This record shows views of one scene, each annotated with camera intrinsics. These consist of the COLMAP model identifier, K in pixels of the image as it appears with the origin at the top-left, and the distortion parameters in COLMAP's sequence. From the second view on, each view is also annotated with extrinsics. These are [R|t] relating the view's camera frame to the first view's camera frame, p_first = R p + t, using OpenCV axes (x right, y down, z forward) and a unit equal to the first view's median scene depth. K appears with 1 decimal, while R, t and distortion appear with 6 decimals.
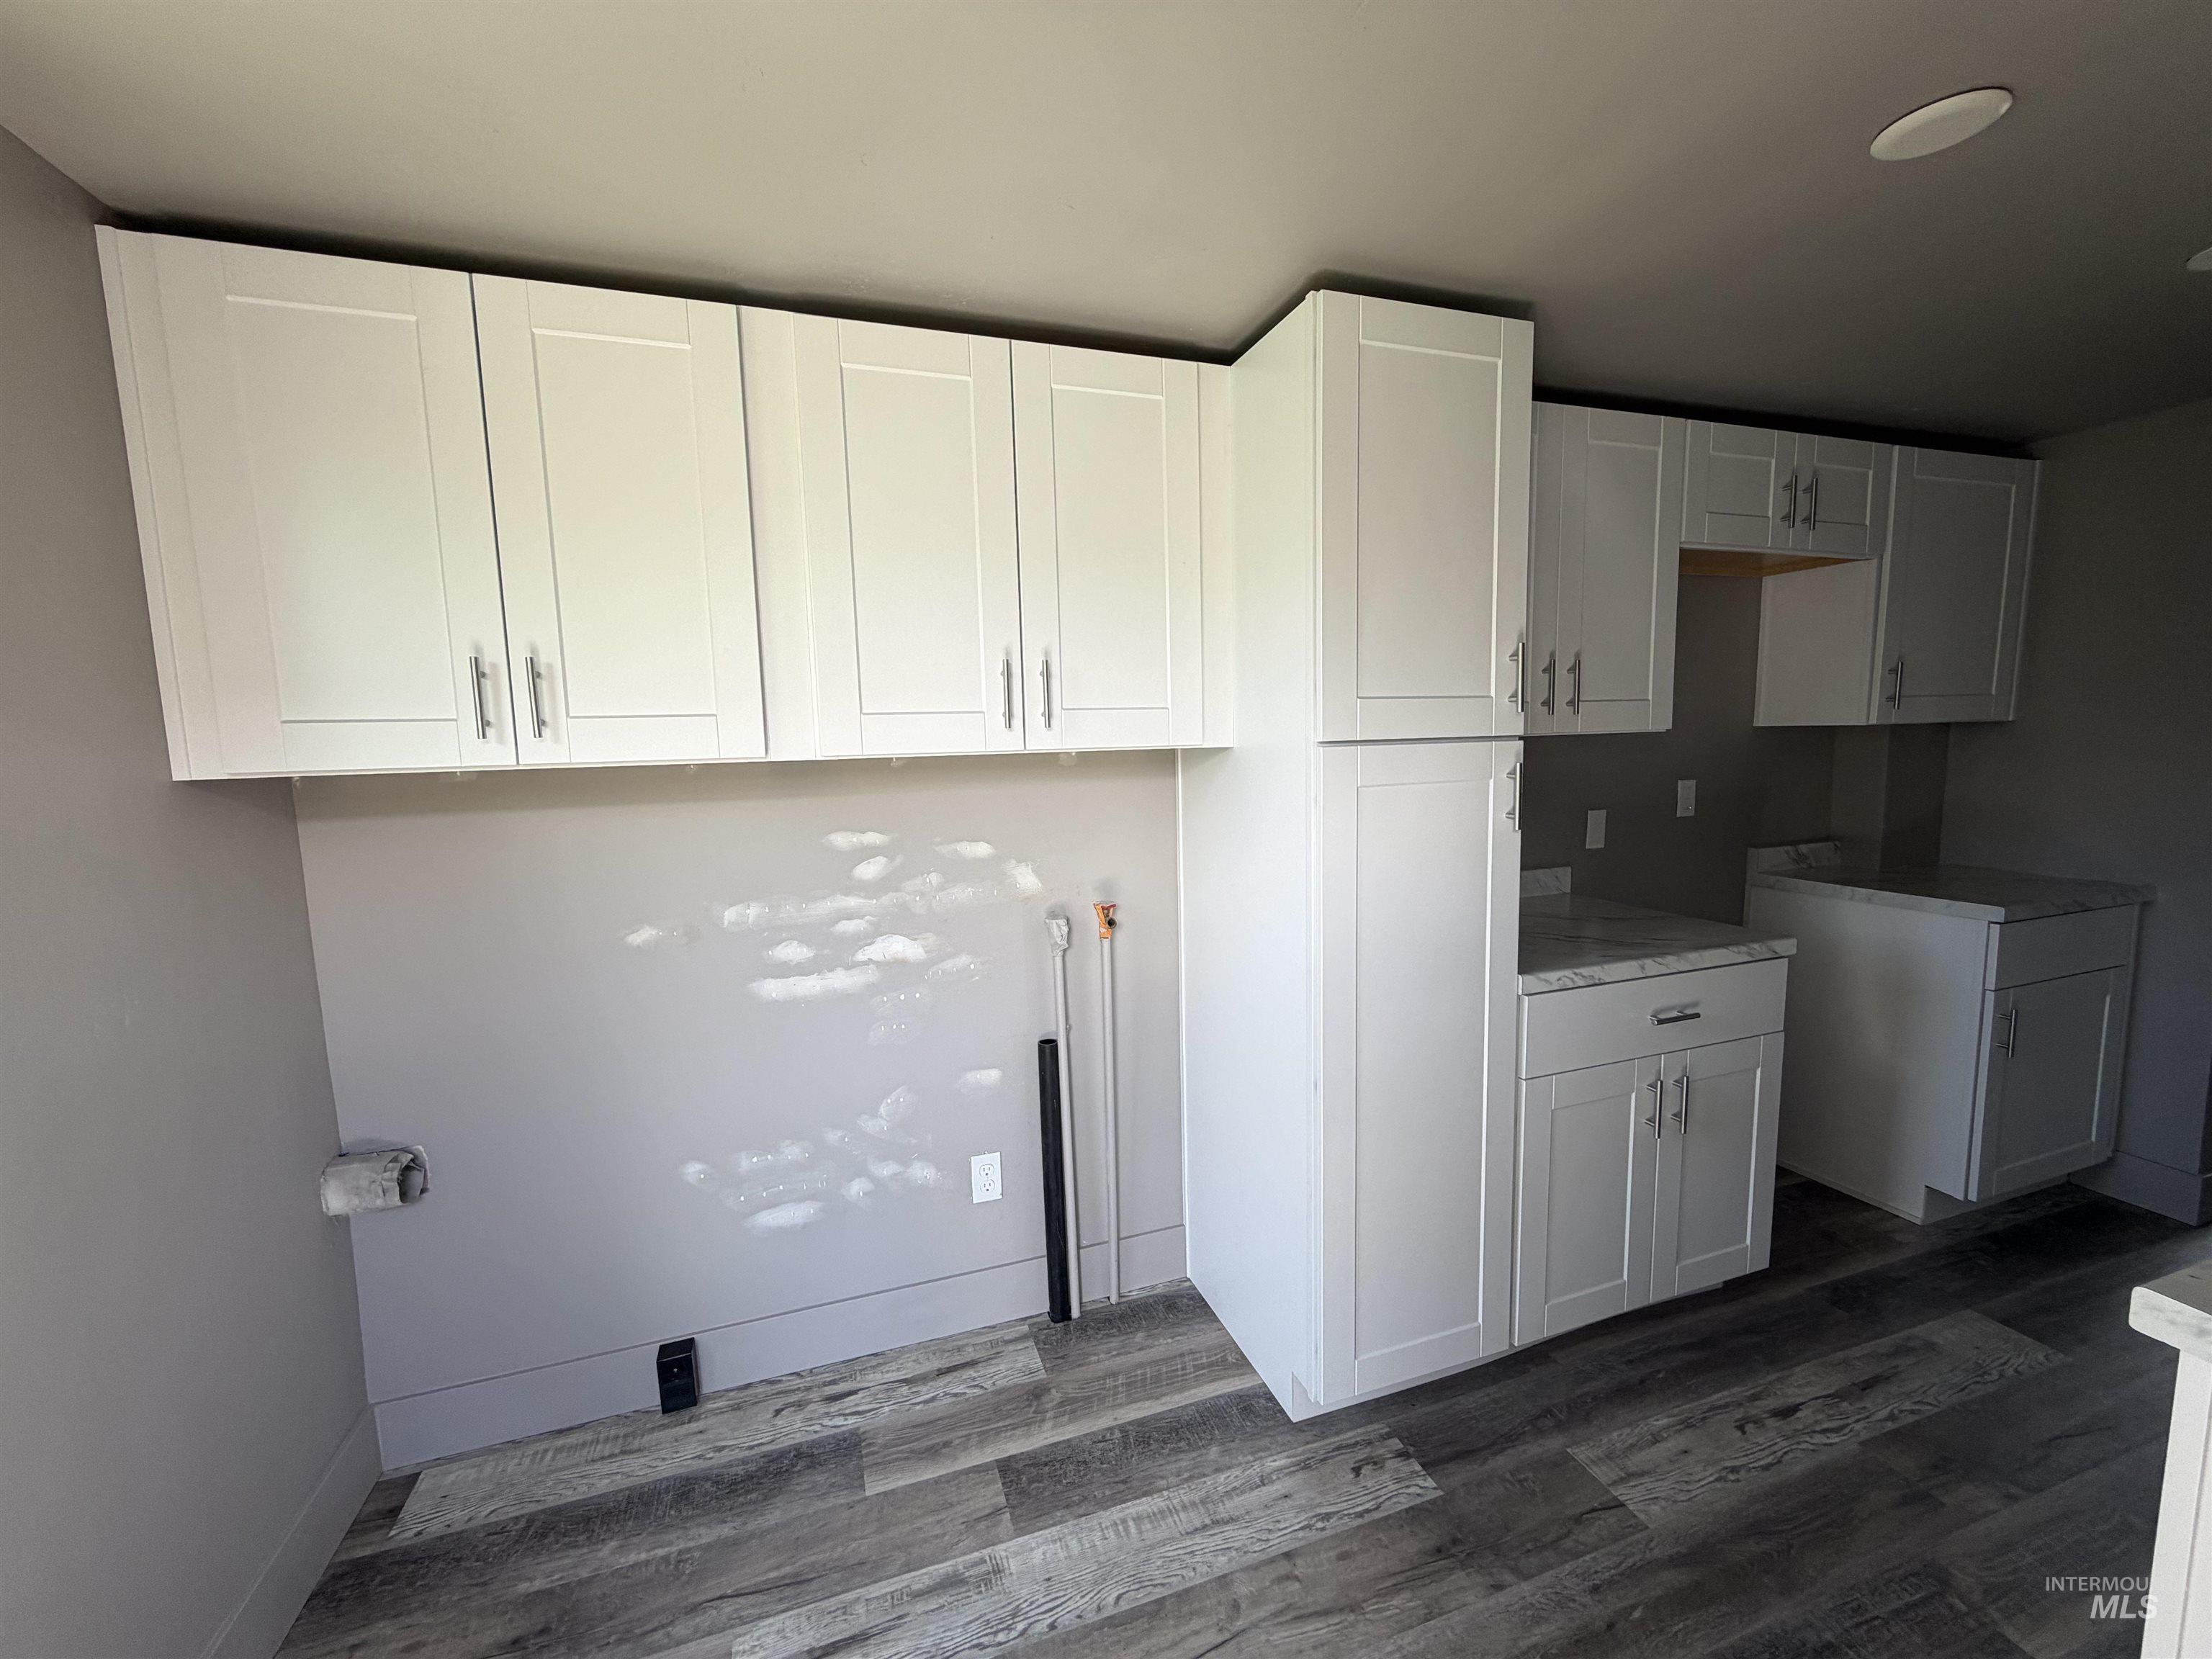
lens RADIAL K [[879.6, 0, 1097.0], [0, 879.6, 828.5], [0, 0, 1]] dist [-0.001482, -0.000337]
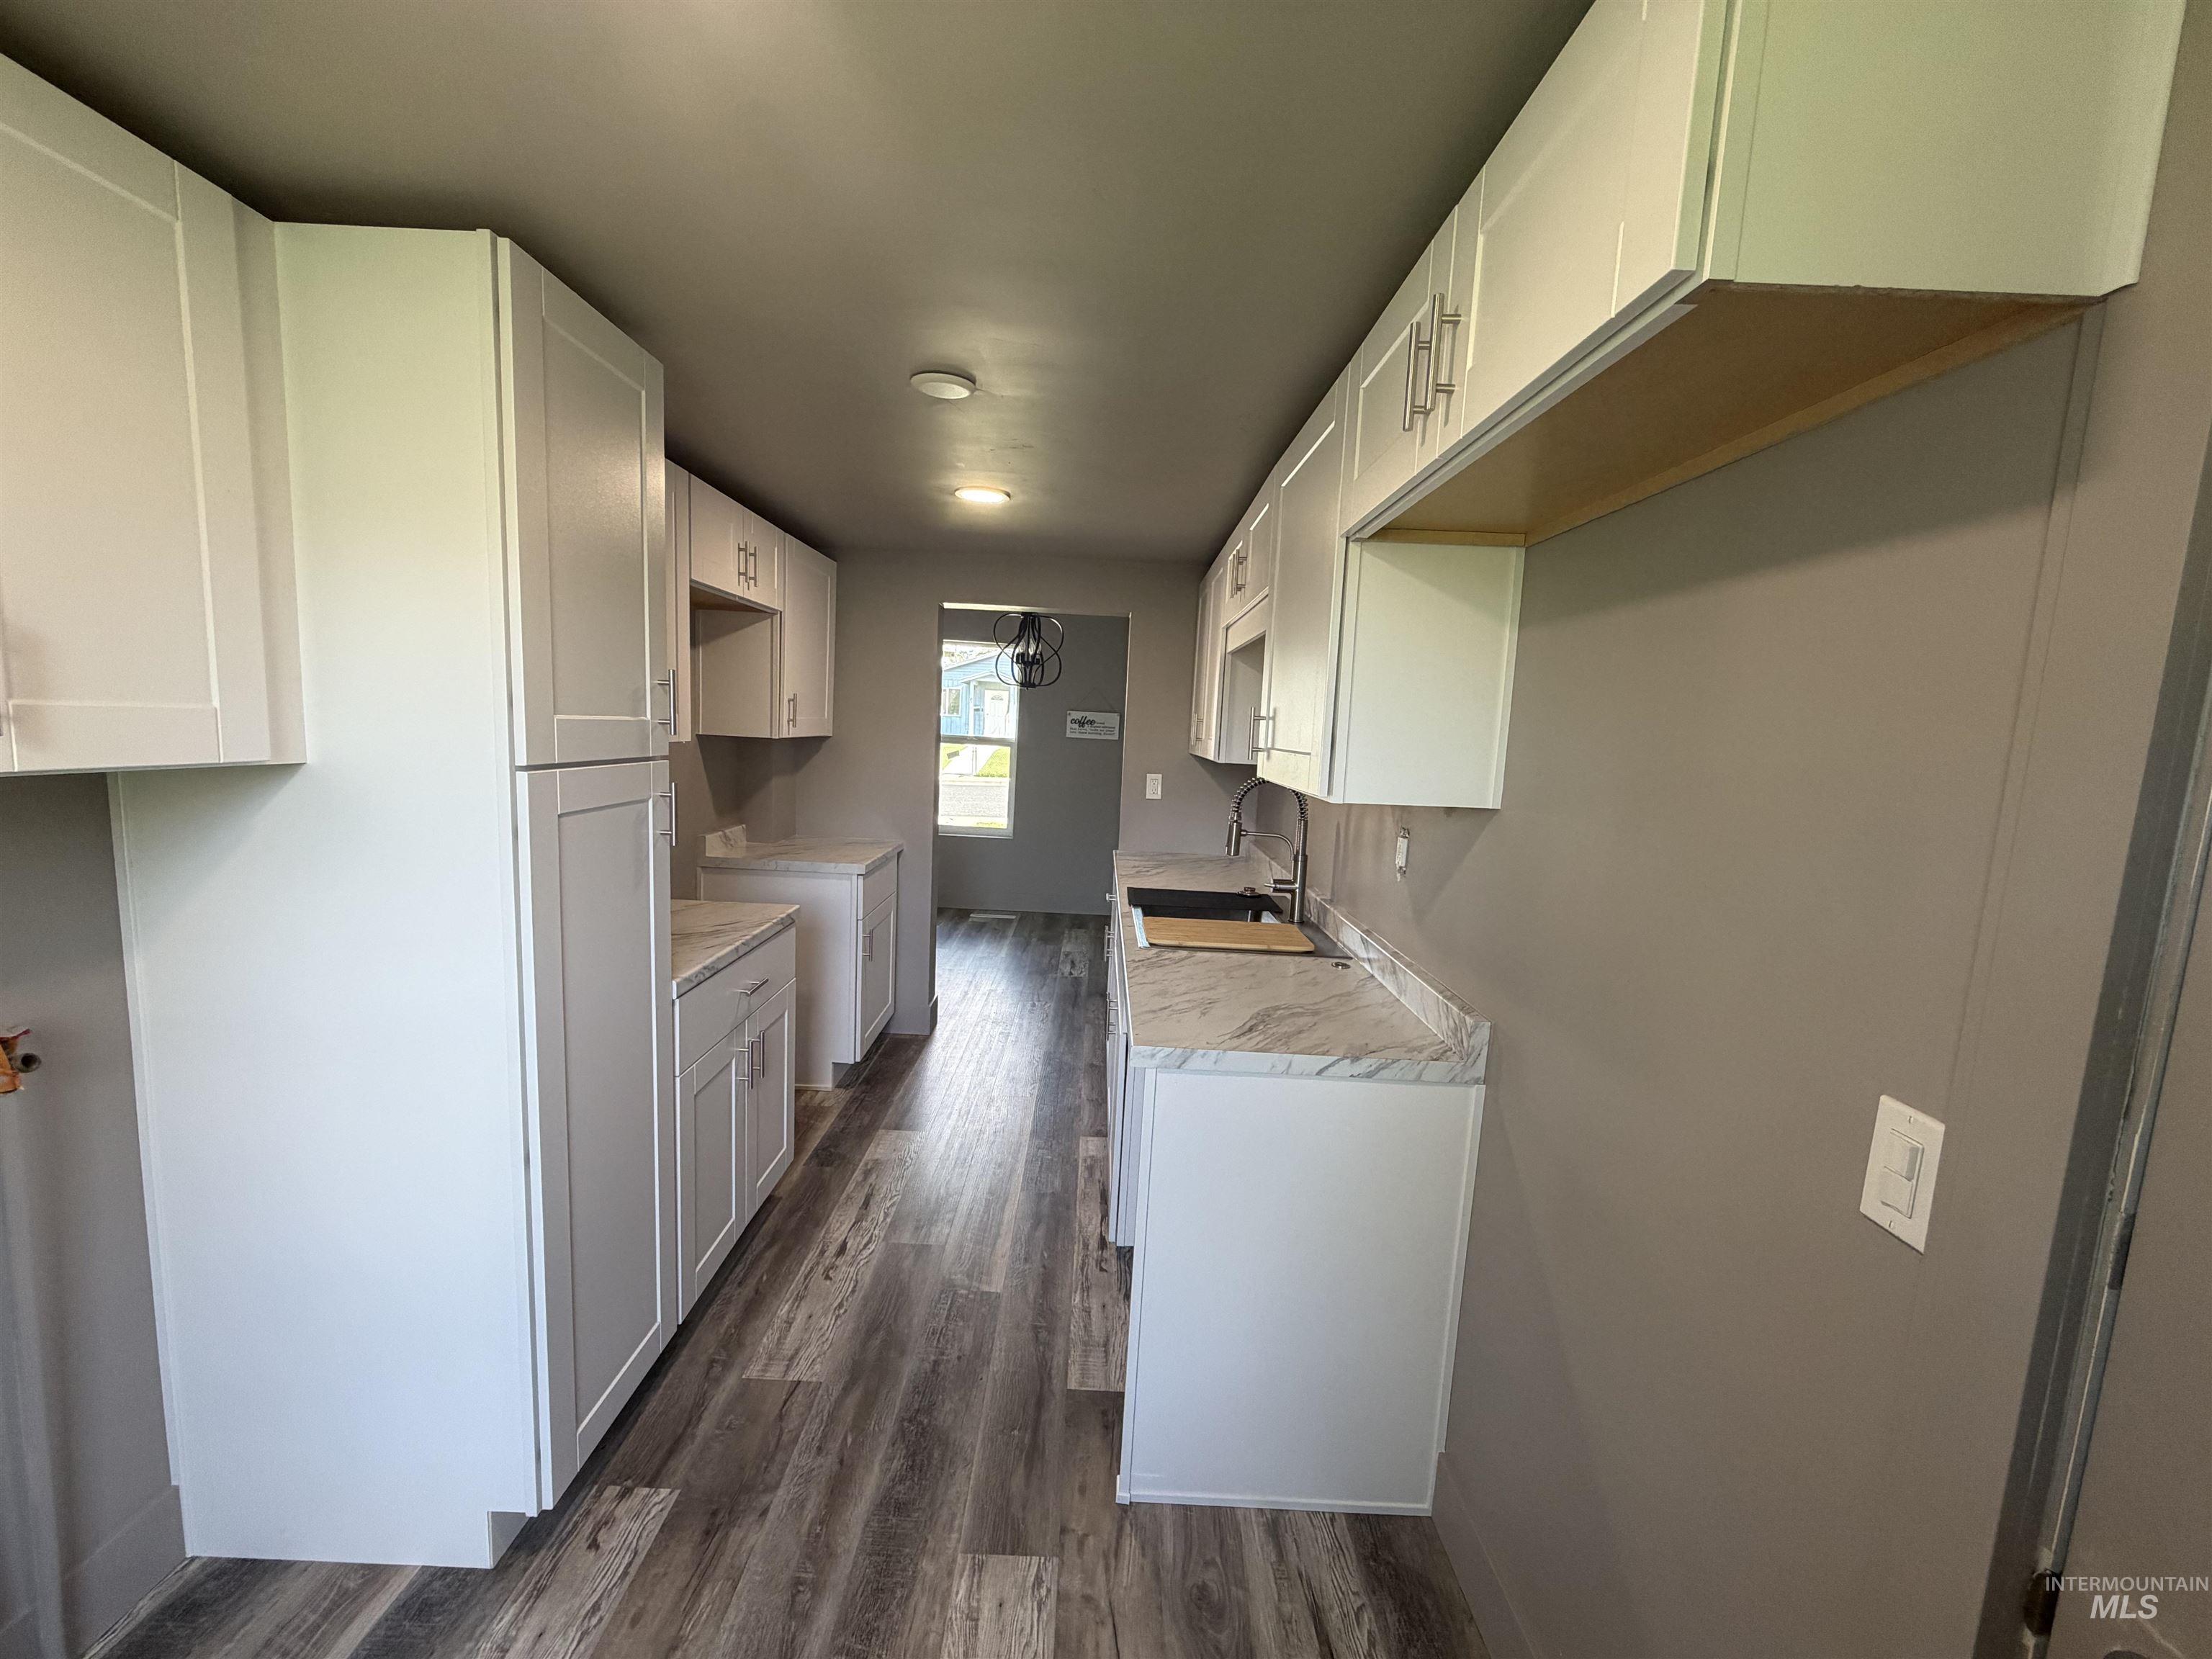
lens RADIAL K [[879.6, 0, 1101.9], [0, 879.6, 827.7], [0, 0, 1]] dist [-0.001482, -0.000337]
pose [[0.315278, -0.072031, 0.946262, -0.362664], [0.049028, 0.997020, 0.059560, -0.056881], [-0.947732, 0.027615, 0.317870, 0.173563]]
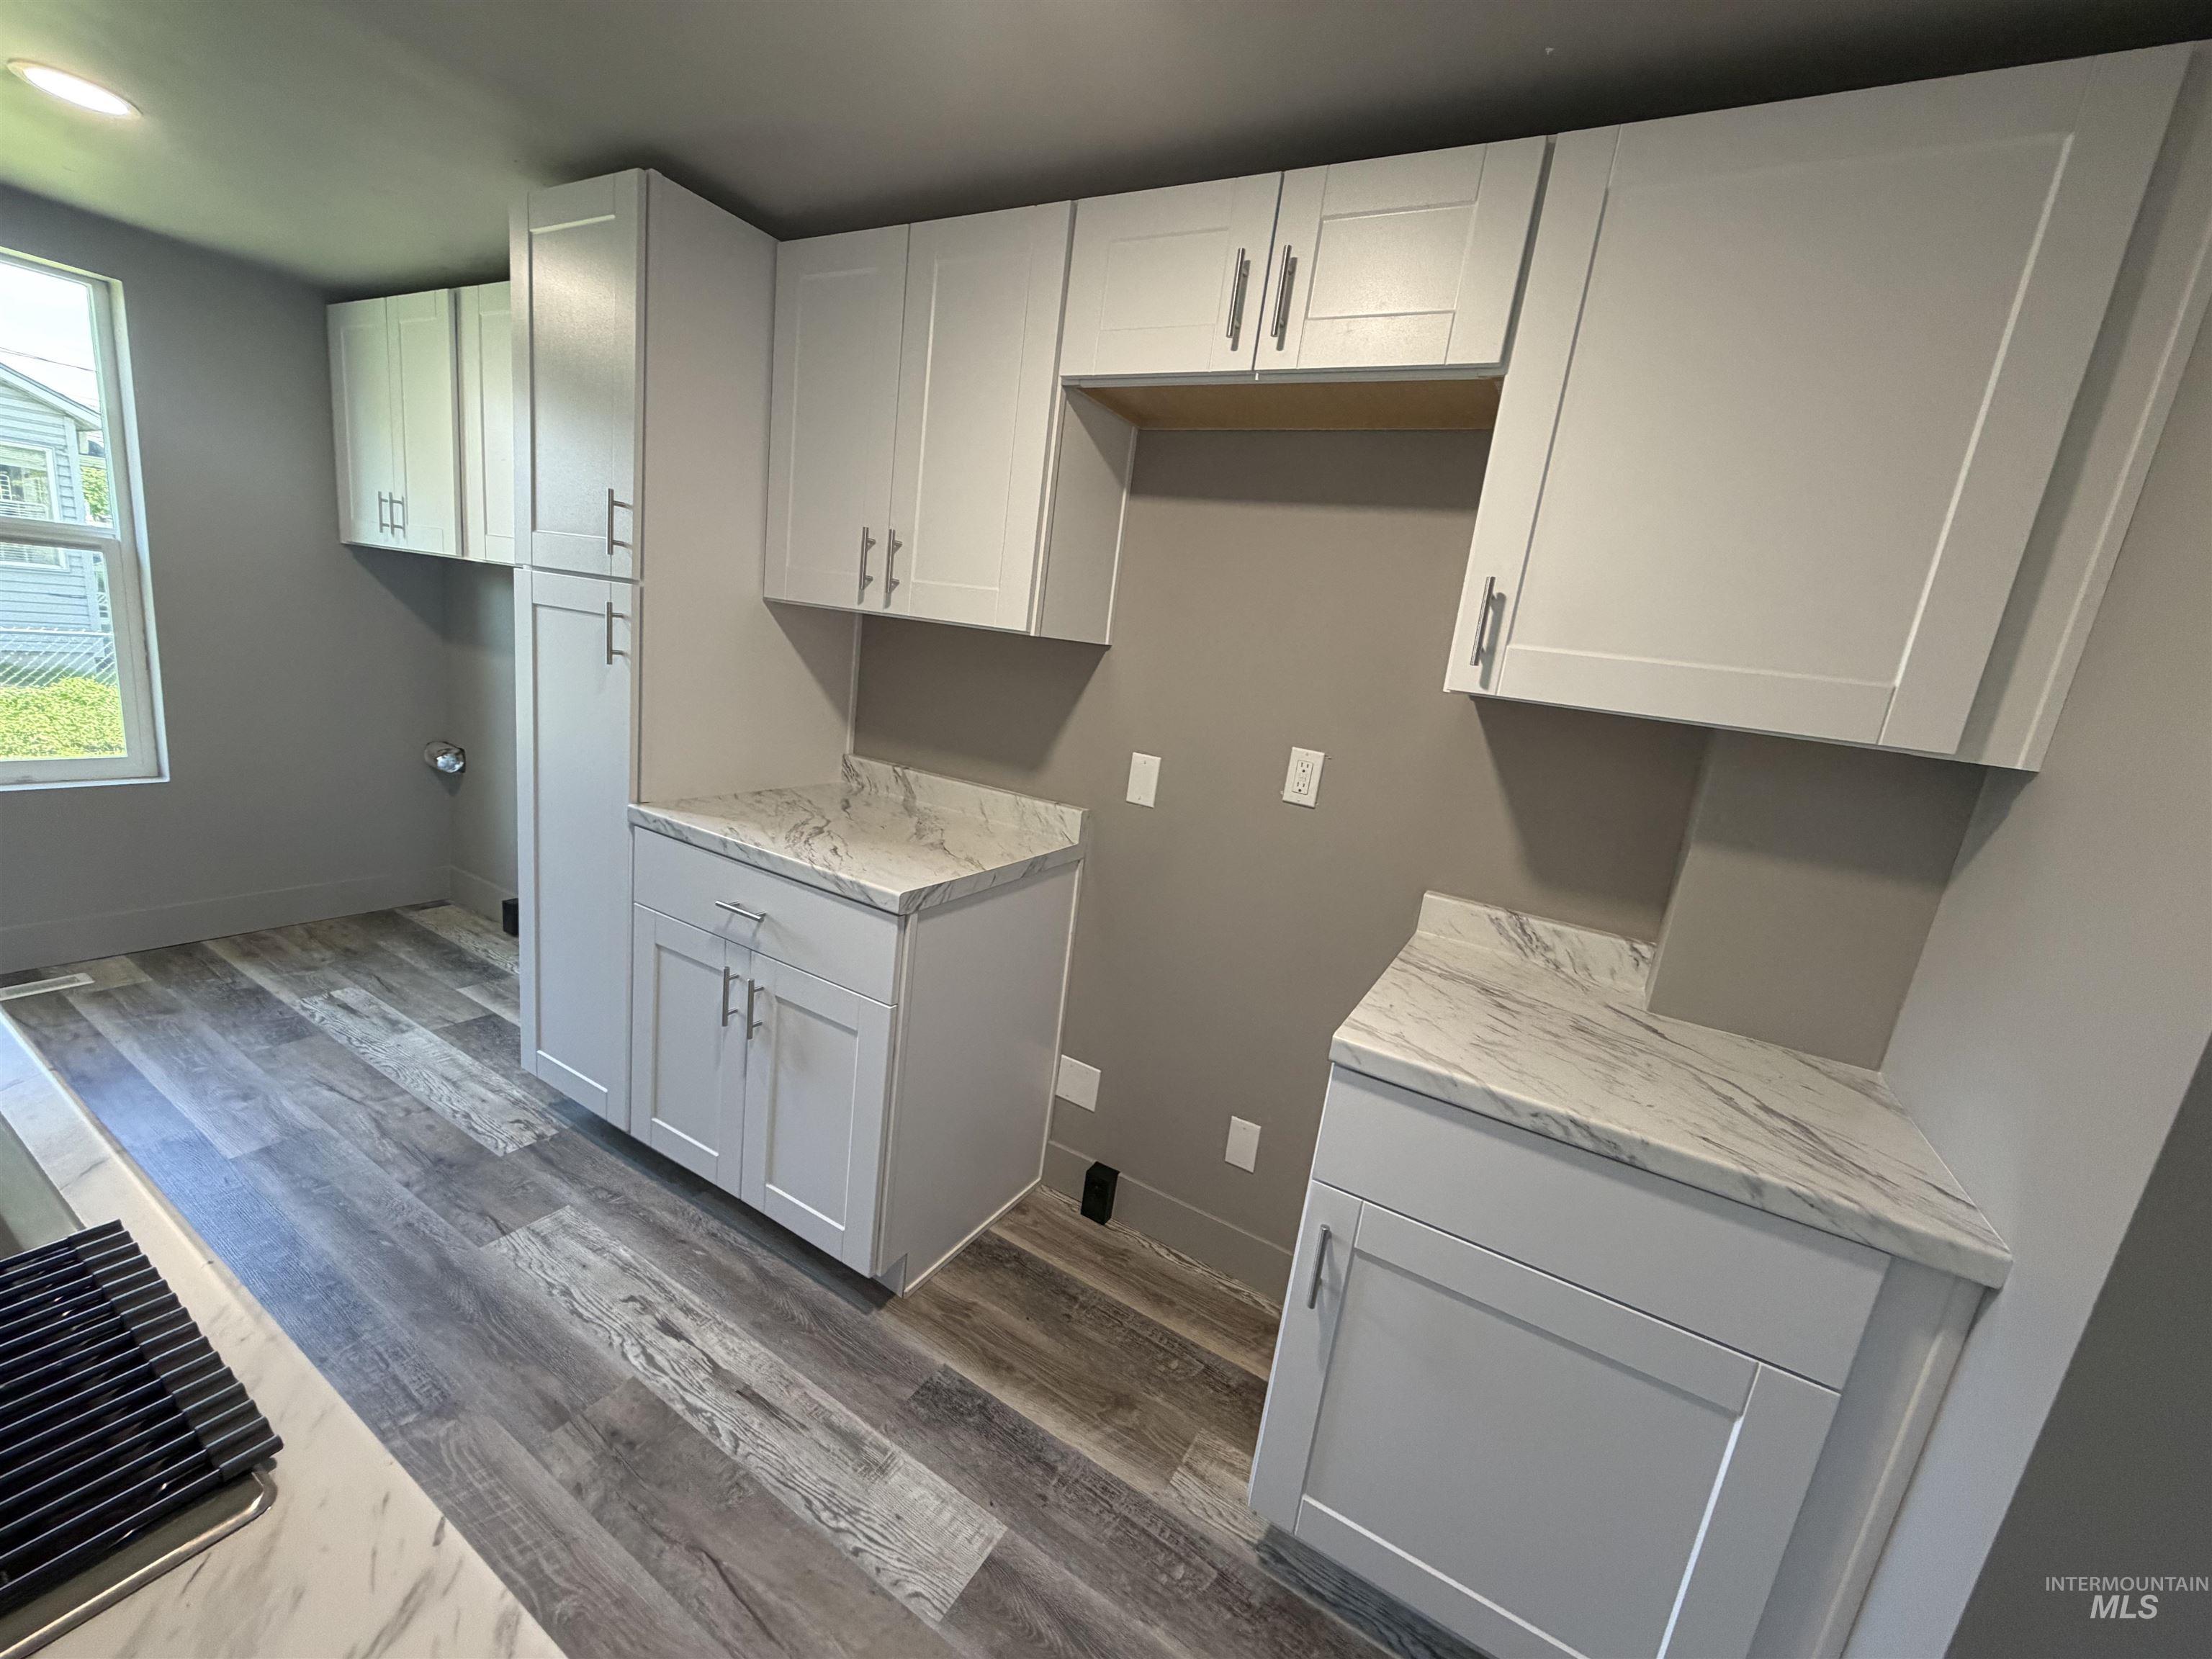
lens RADIAL K [[879.6, 0, 1106.4], [0, 879.6, 844.3], [0, 0, 1]] dist [-0.001482, -0.000337]
pose [[0.647819, 0.278323, -0.709131, 1.742745], [-0.209265, 0.960075, 0.185643, -0.125607], [0.732488, 0.028133, 0.680198, 0.735047]]
